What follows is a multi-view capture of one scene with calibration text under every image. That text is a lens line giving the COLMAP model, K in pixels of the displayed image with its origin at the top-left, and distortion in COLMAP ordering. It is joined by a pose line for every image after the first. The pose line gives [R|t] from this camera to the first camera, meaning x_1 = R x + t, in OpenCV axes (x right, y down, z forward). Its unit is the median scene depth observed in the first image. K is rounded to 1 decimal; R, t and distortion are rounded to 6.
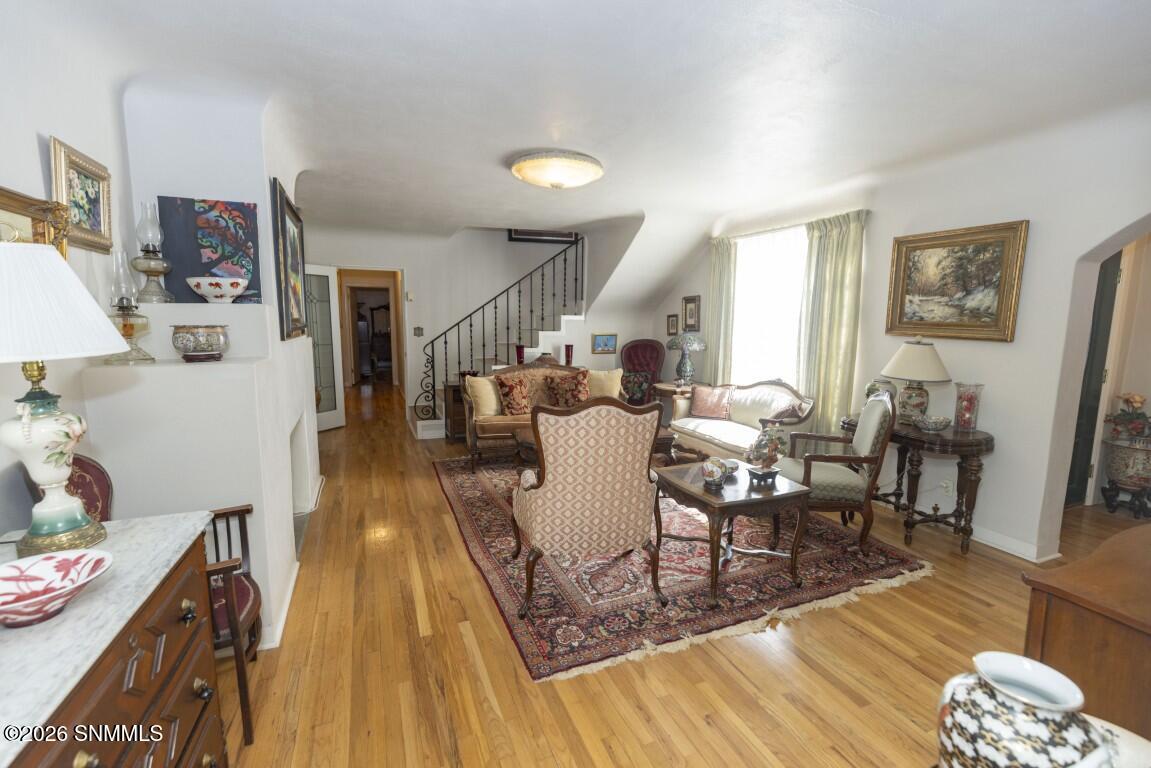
lens RADIAL K [[508.9, 0, 570.2], [0, 508.9, 379.1], [0, 0, 1]] dist [-0.003752, -0.000953]
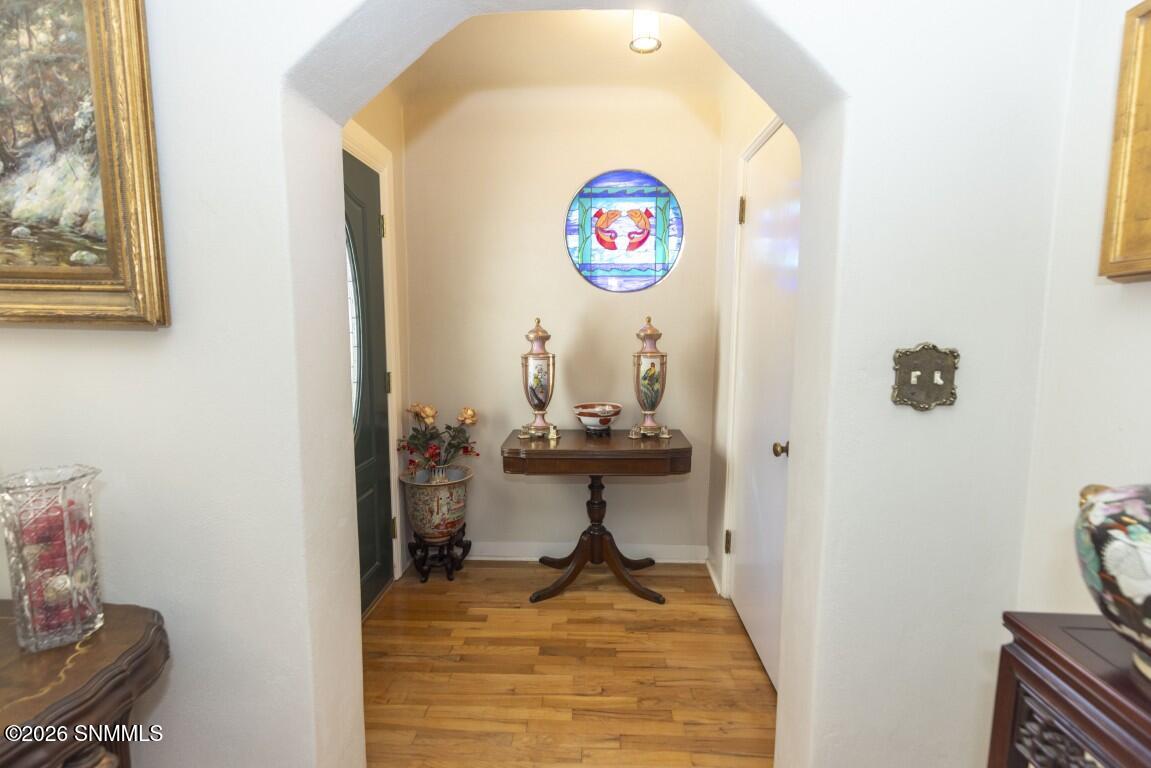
lens RADIAL K [[508.9, 0, 580.5], [0, 508.9, 380.3], [0, 0, 1]] dist [-0.003752, -0.000953]
pose [[0.386286, -0.101950, 0.916727, 0.581844], [0.117406, 0.991223, 0.060762, -0.021801], [-0.914876, 0.084158, 0.394865, 0.543320]]
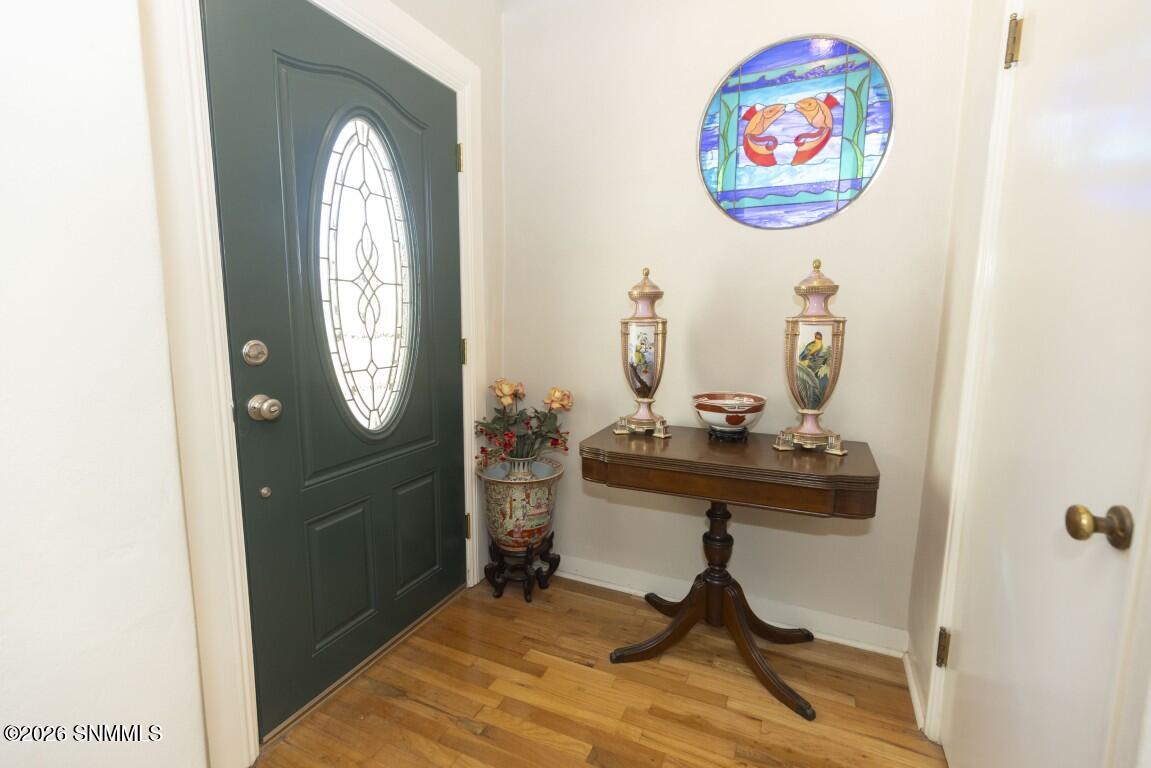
lens RADIAL K [[508.9, 0, 574.0], [0, 508.9, 378.8], [0, 0, 1]] dist [-0.003752, -0.000953]
pose [[0.711259, -0.091738, 0.696918, 0.802300], [0.087997, 0.995268, 0.041203, 0.010540], [-0.697401, 0.032021, 0.715966, 0.561956]]
